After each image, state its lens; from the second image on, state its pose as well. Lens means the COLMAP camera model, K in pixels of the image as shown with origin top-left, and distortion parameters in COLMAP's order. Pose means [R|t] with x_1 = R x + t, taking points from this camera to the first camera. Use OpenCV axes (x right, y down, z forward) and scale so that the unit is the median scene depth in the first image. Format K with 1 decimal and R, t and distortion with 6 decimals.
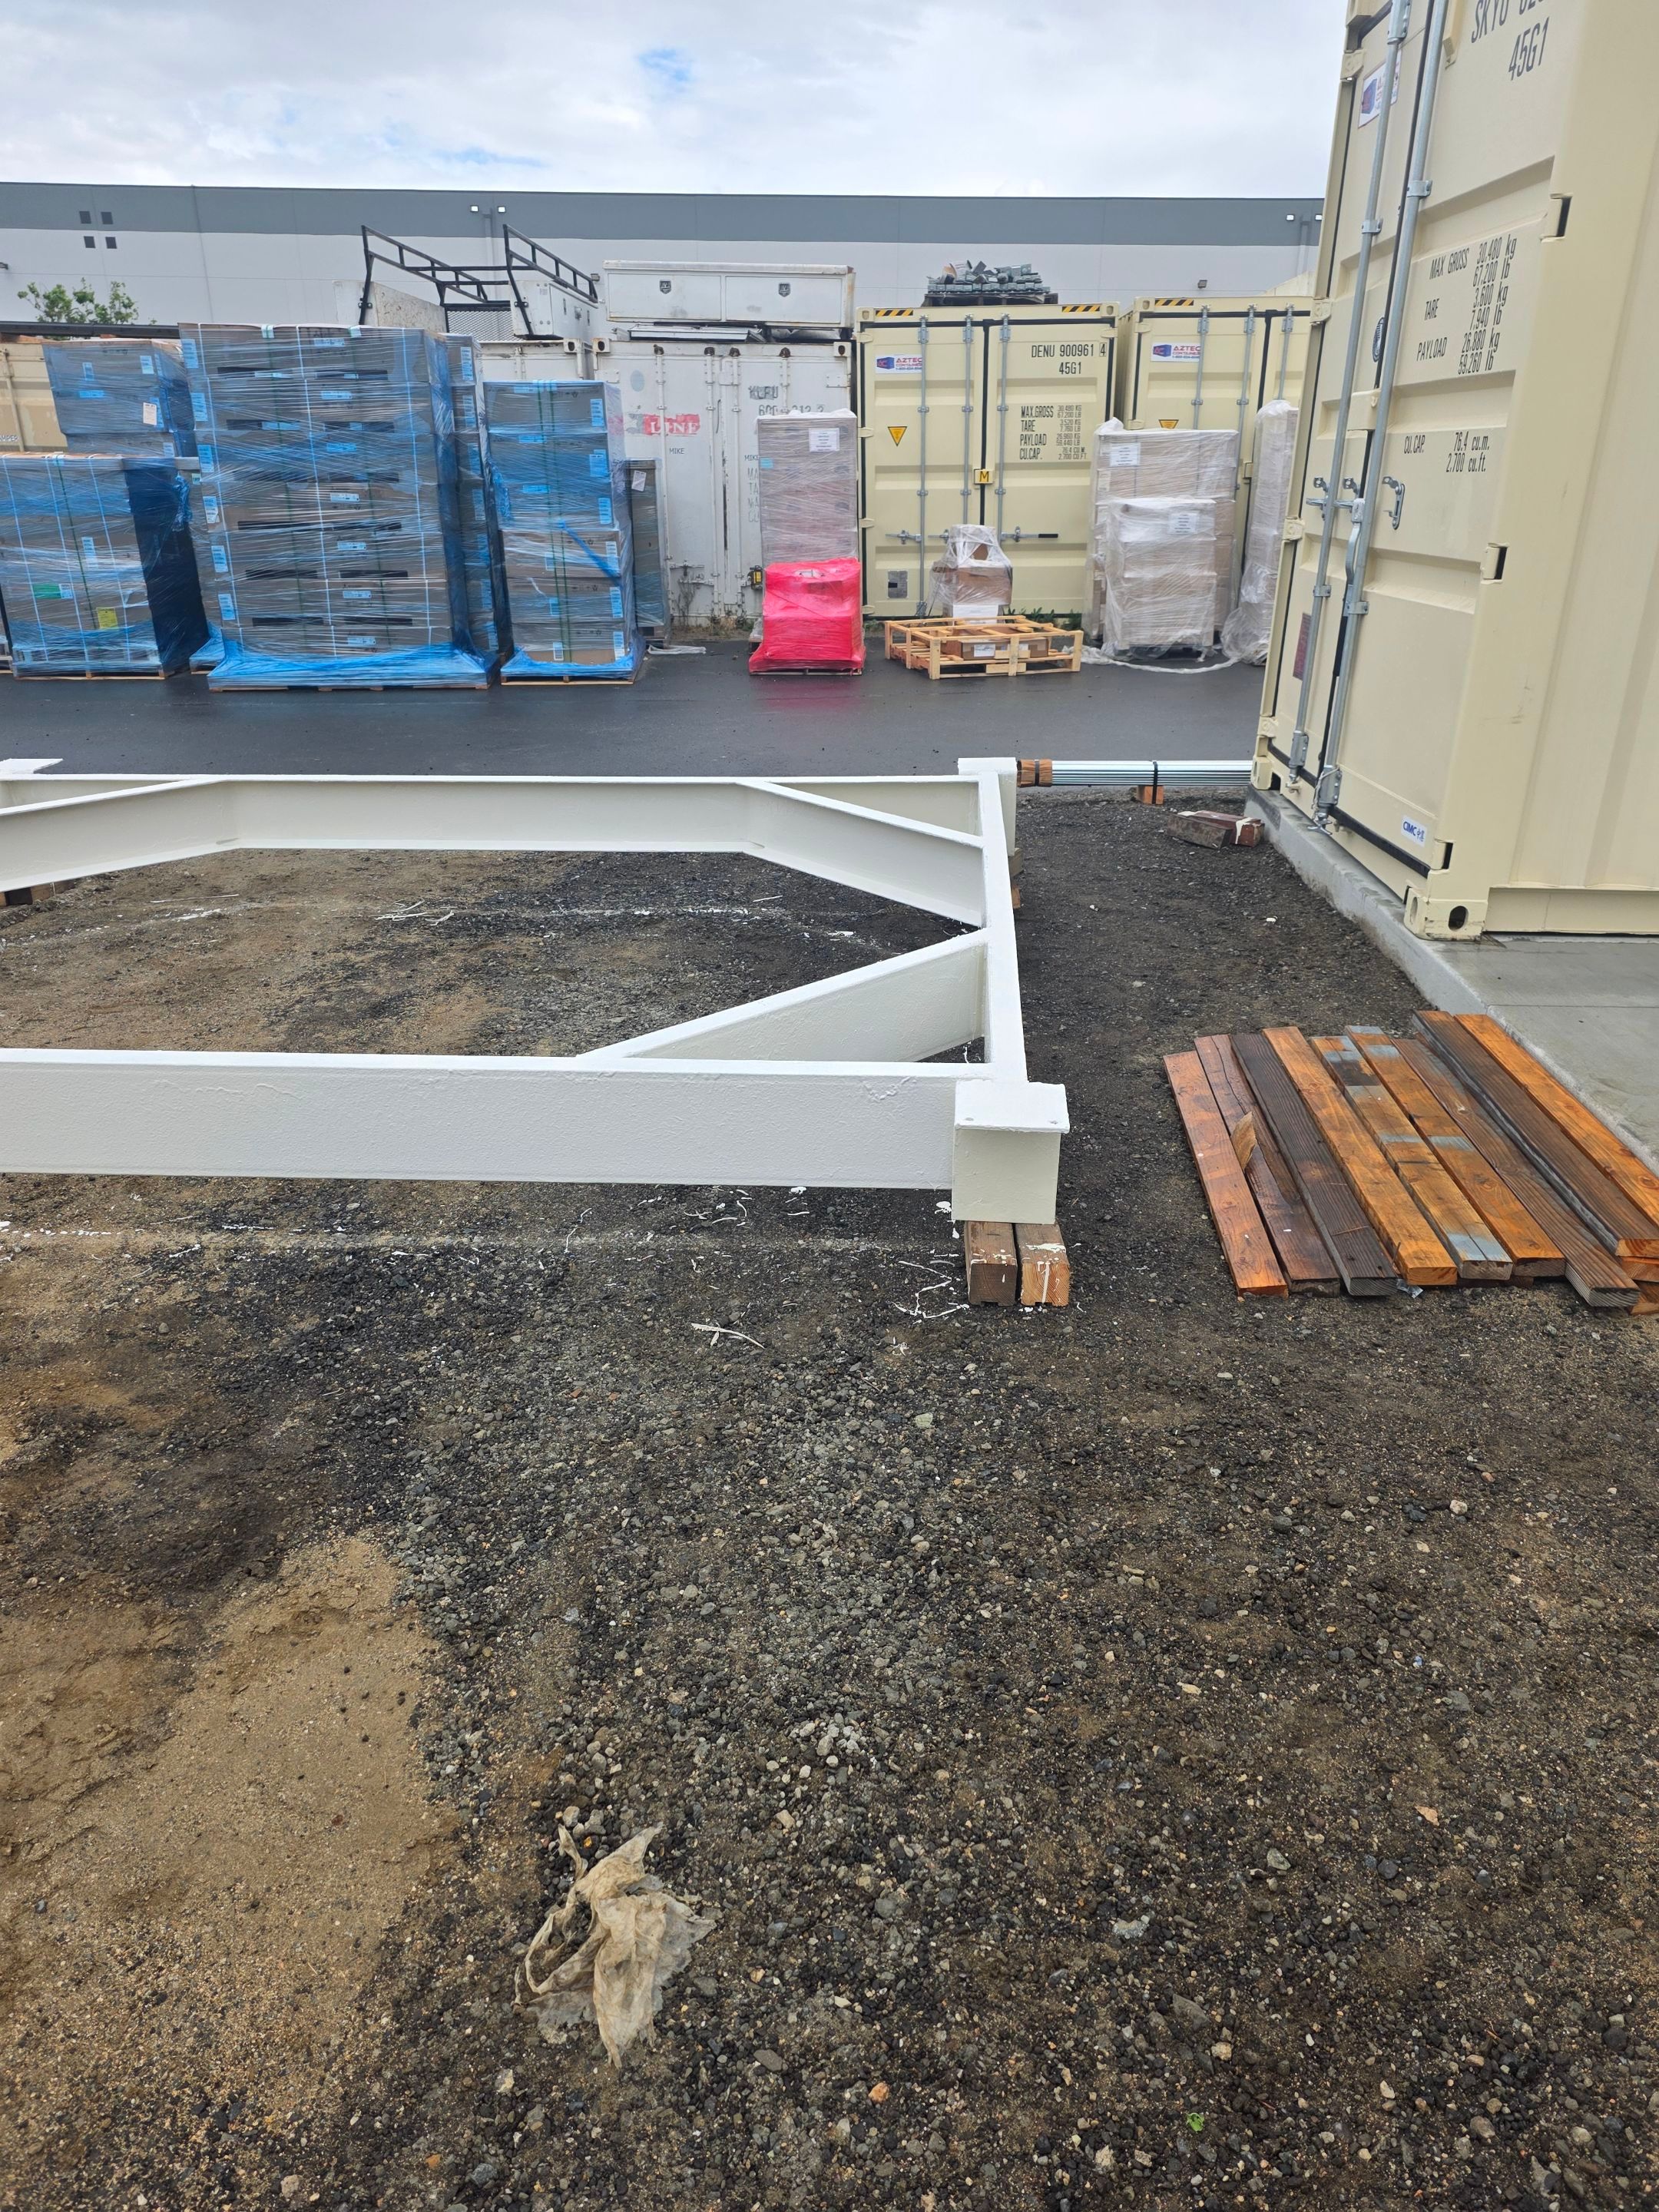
lens RADIAL K [[1473.6, 0, 858.0], [0, 1473.6, 1128.4], [0, 0, 1]] dist [0.065614, -0.044250]
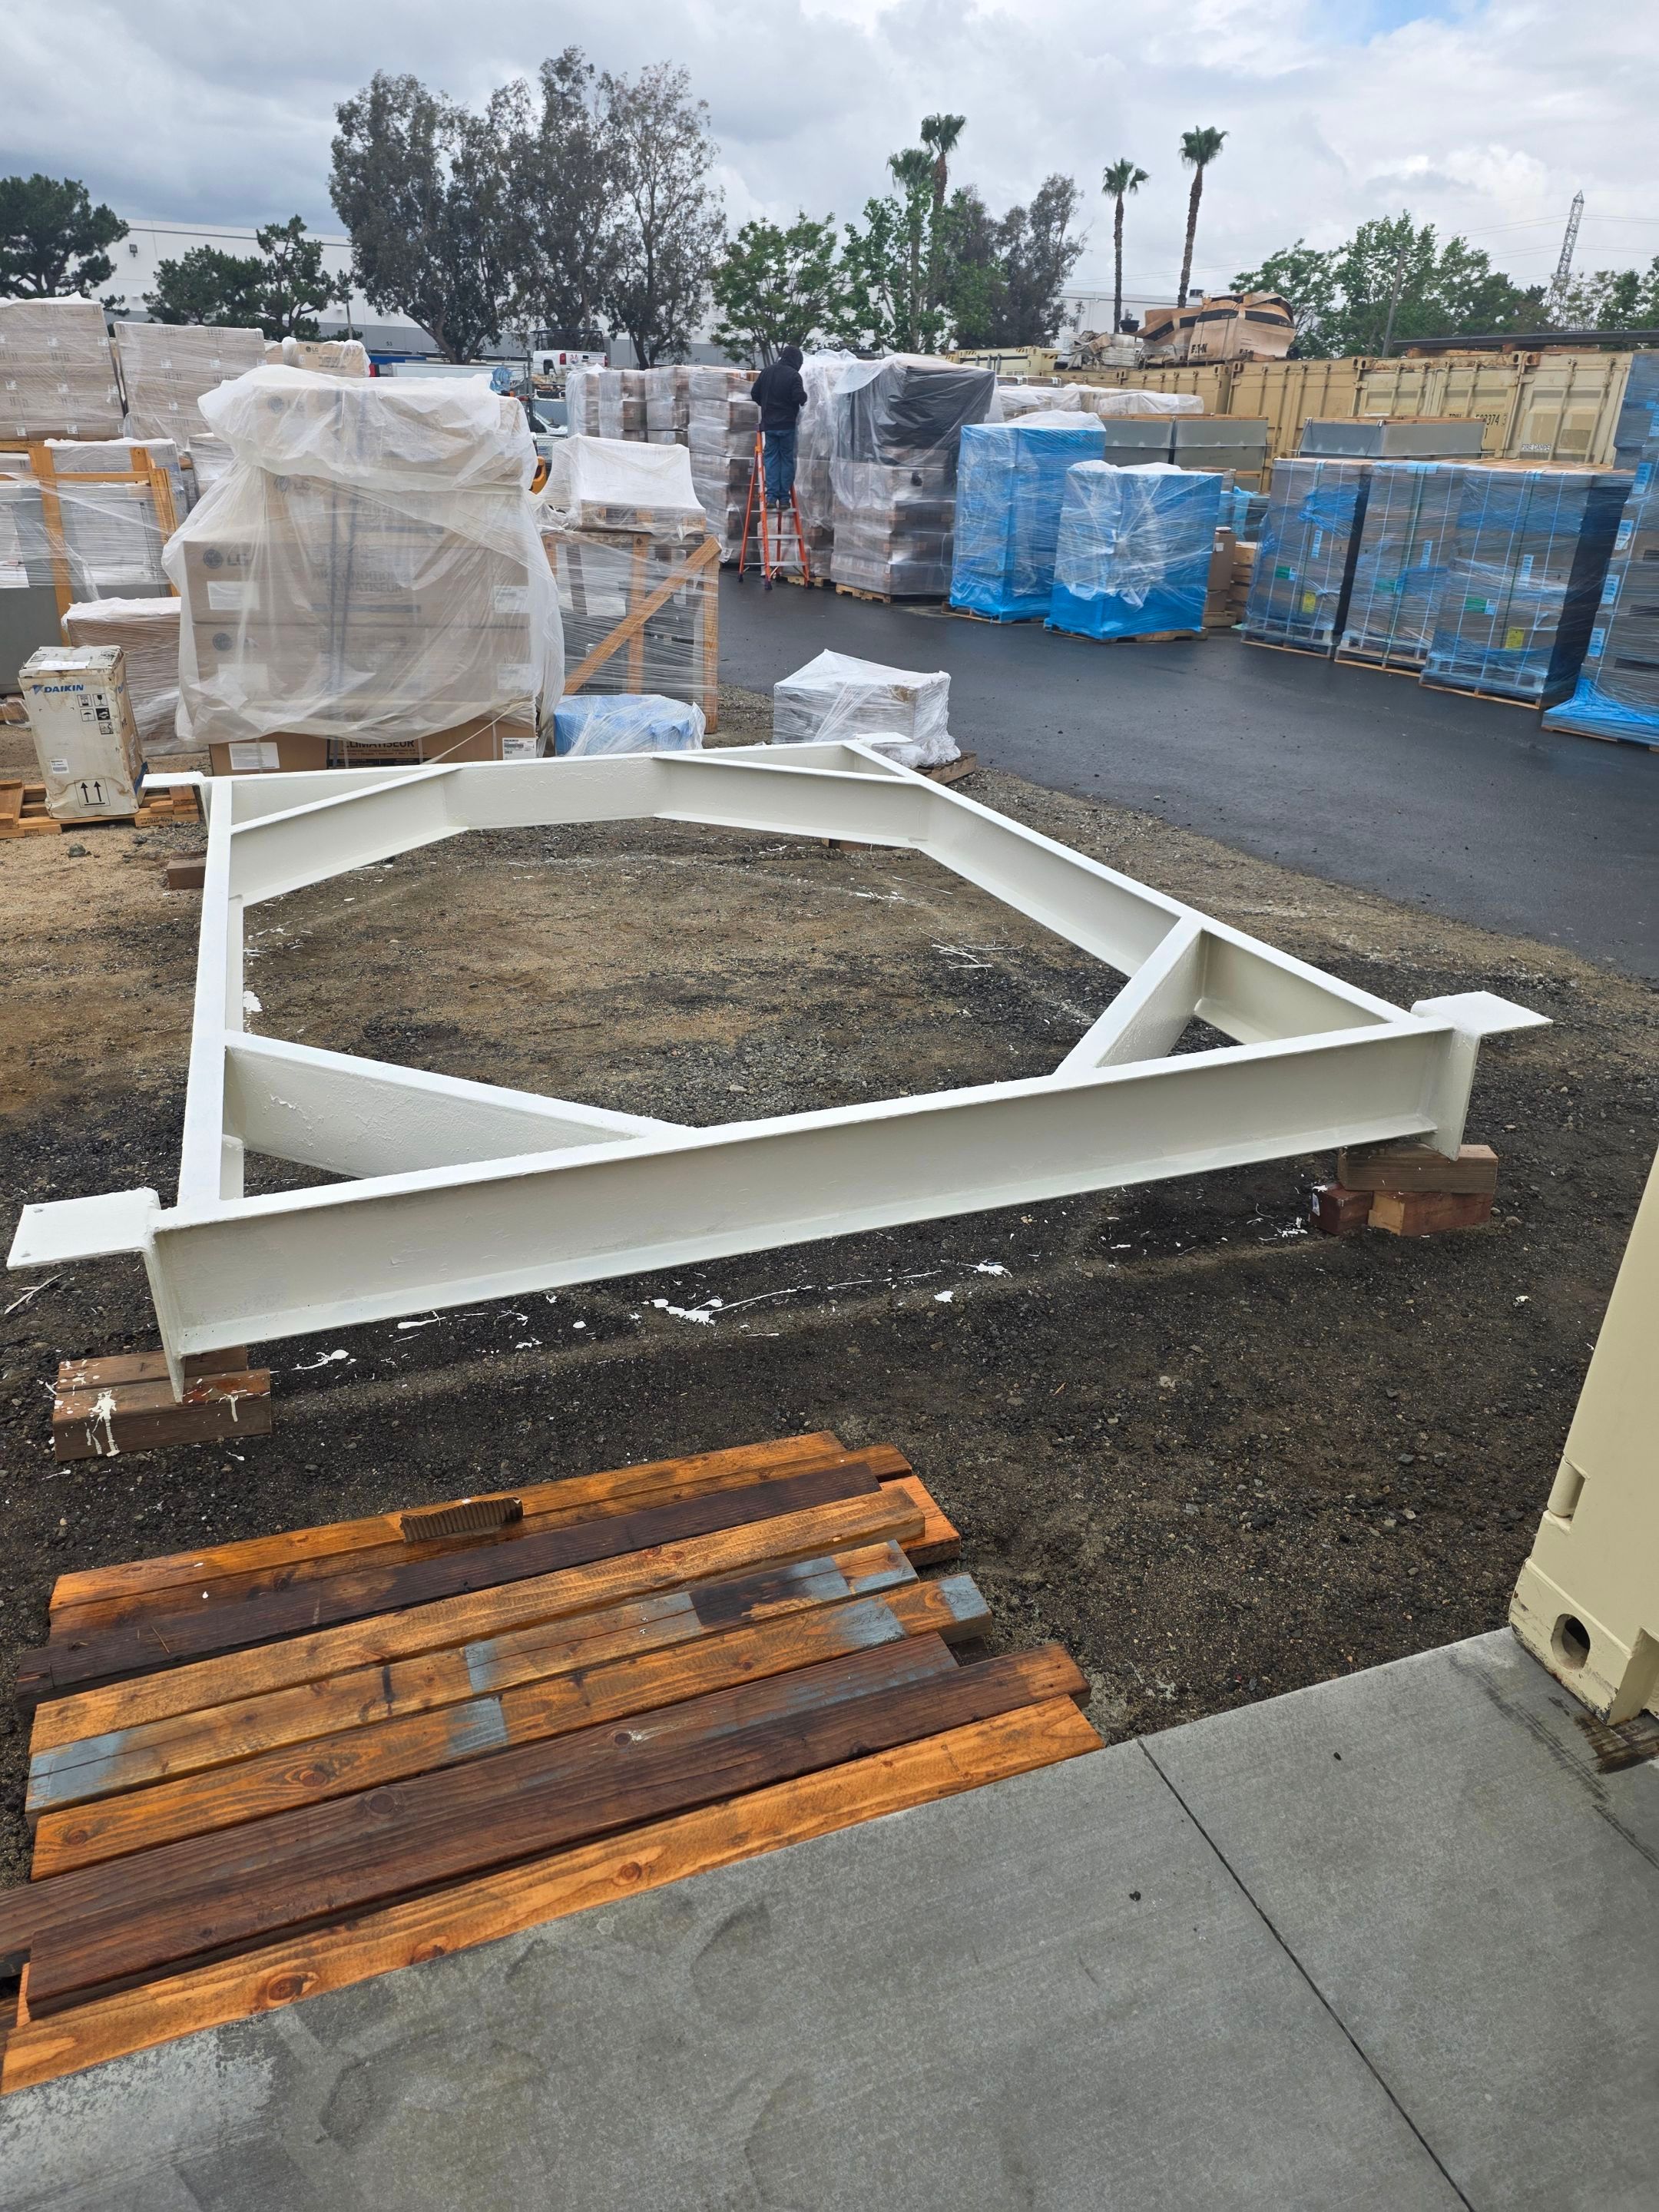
lens RADIAL K [[1473.6, 0, 805.7], [0, 1473.6, 1115.9], [0, 0, 1]] dist [0.065614, -0.044250]
pose [[0.388996, 0.401535, -0.829127, 0.246967], [-0.406921, 0.882345, 0.236395, -0.115878], [0.826497, 0.245432, 0.506622, 0.220271]]
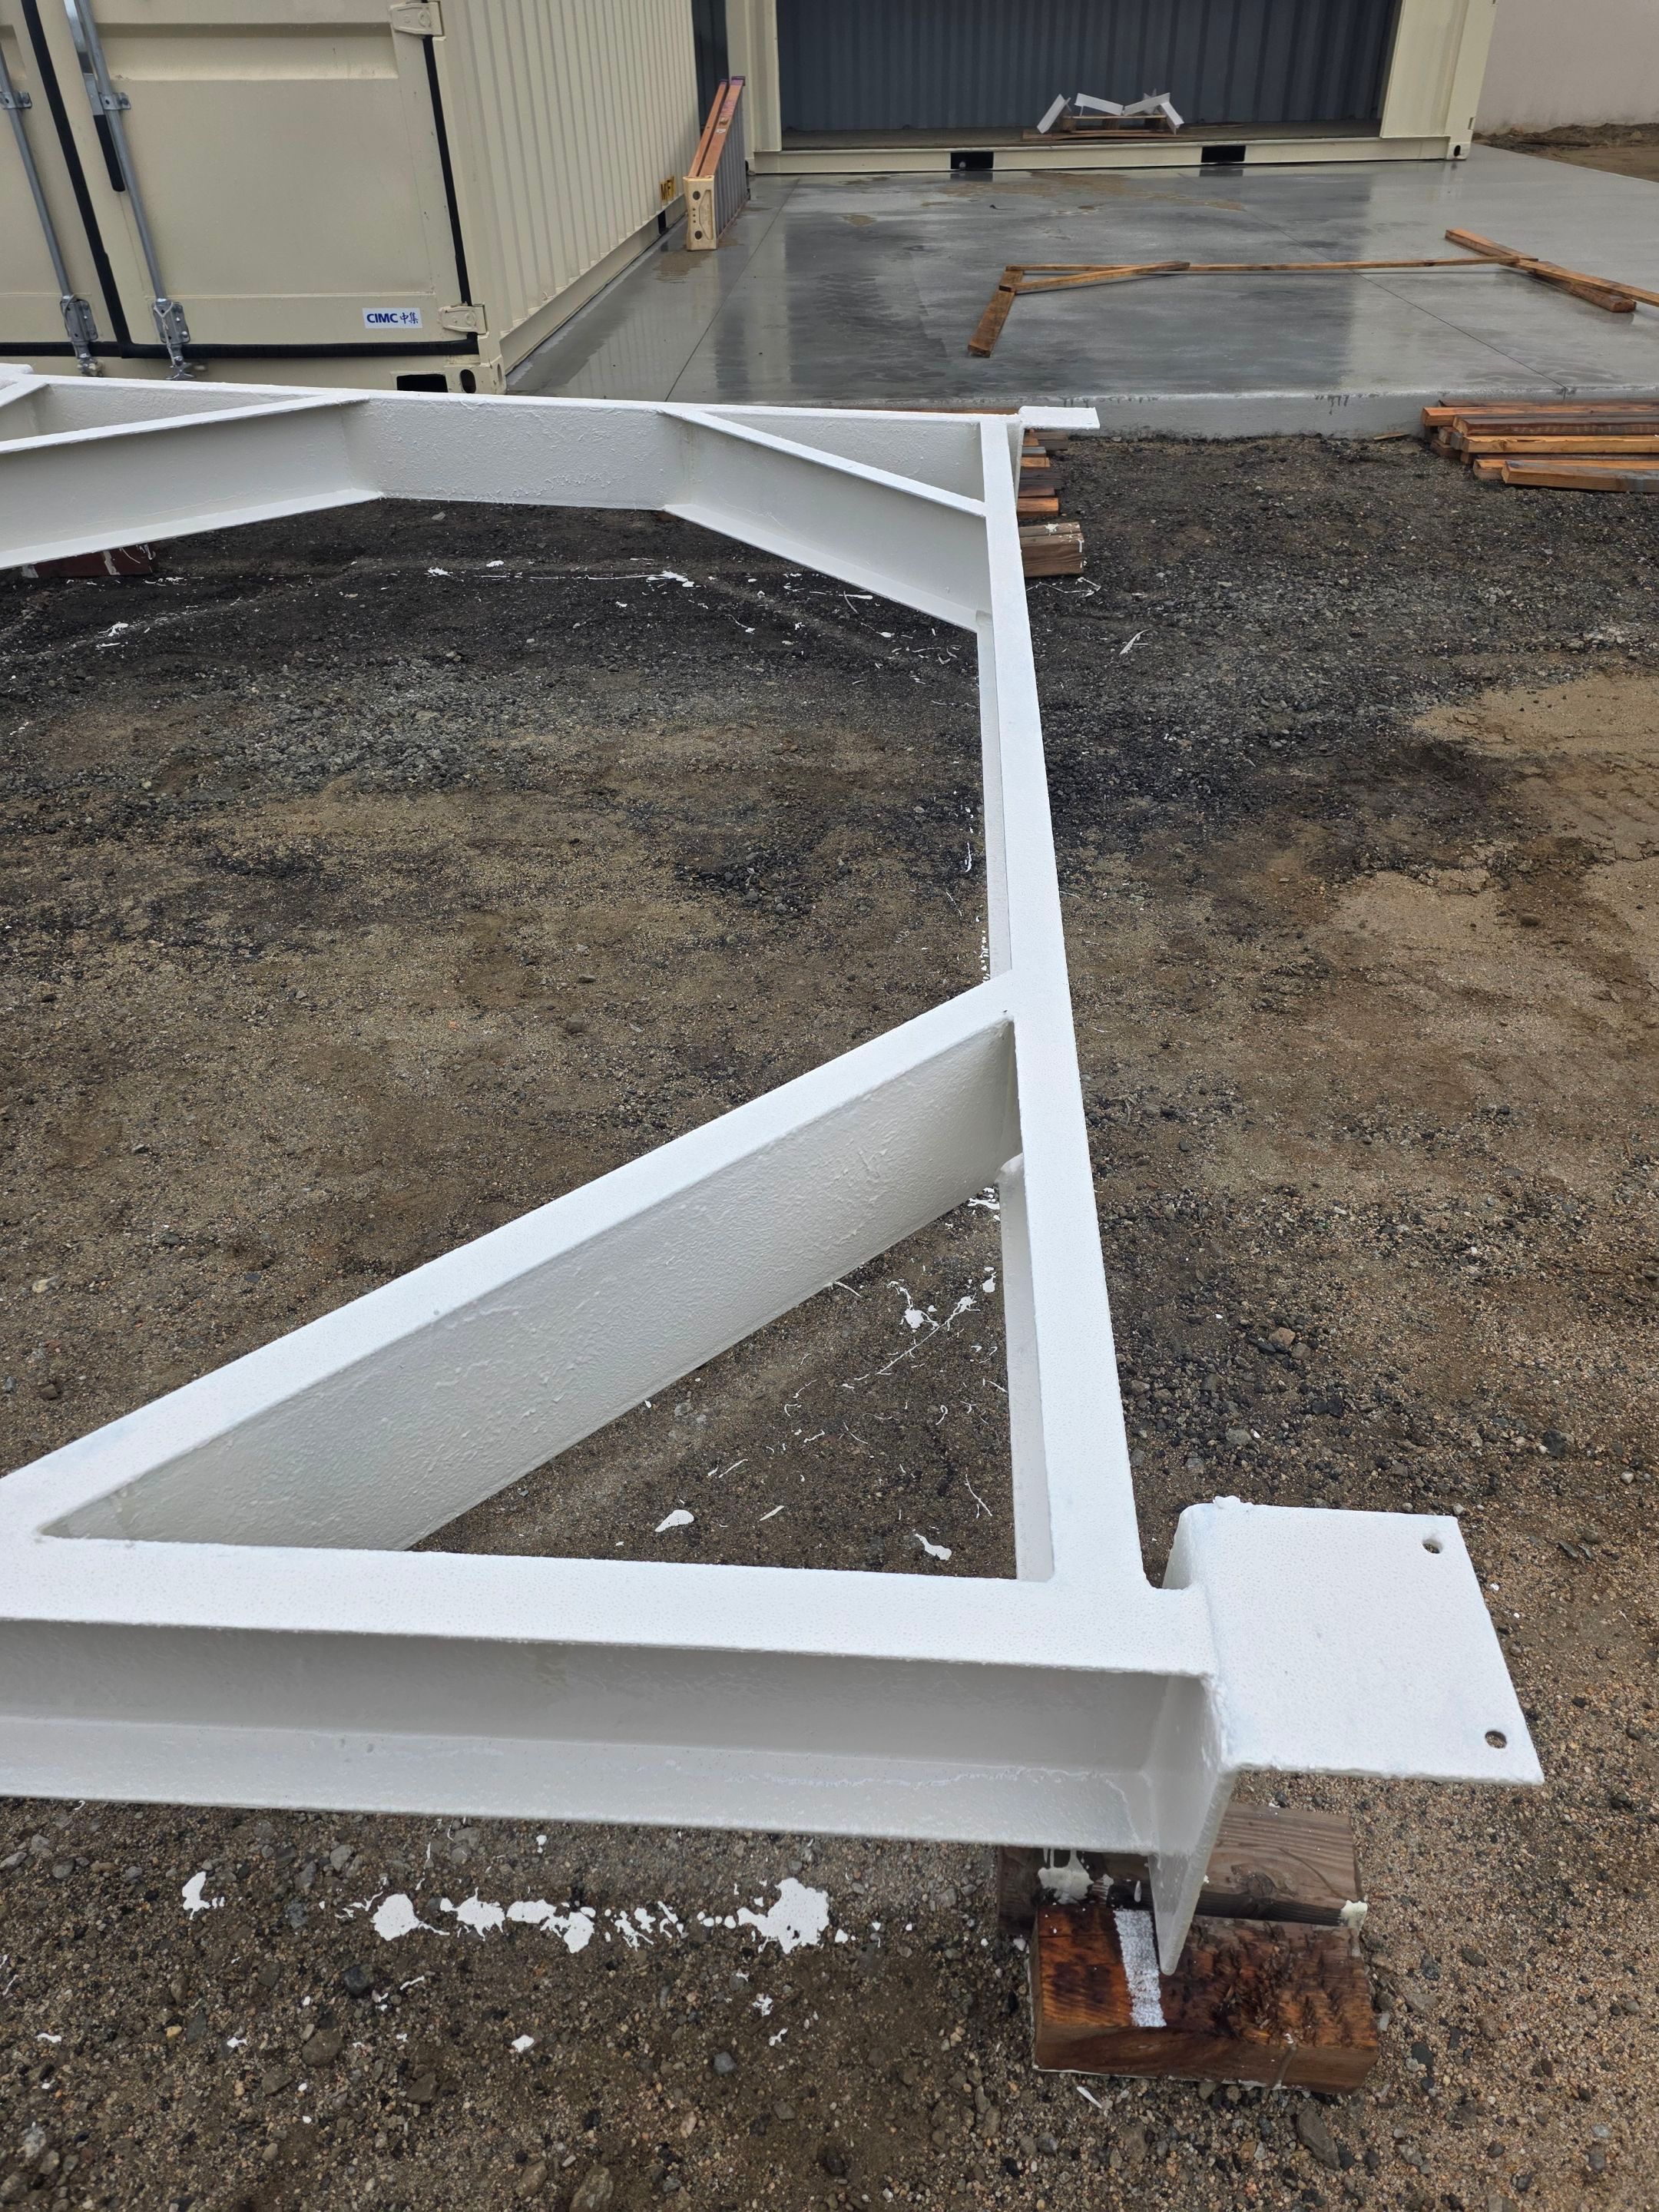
lens RADIAL K [[1473.6, 0, 859.0], [0, 1473.6, 1102.0], [0, 0, 1]] dist [0.065614, -0.044250]
pose [[-0.022270, -0.592881, 0.804982, -0.356630], [0.418816, 0.725591, 0.545995, -0.100110], [-0.907798, 0.349299, 0.232149, 0.265611]]
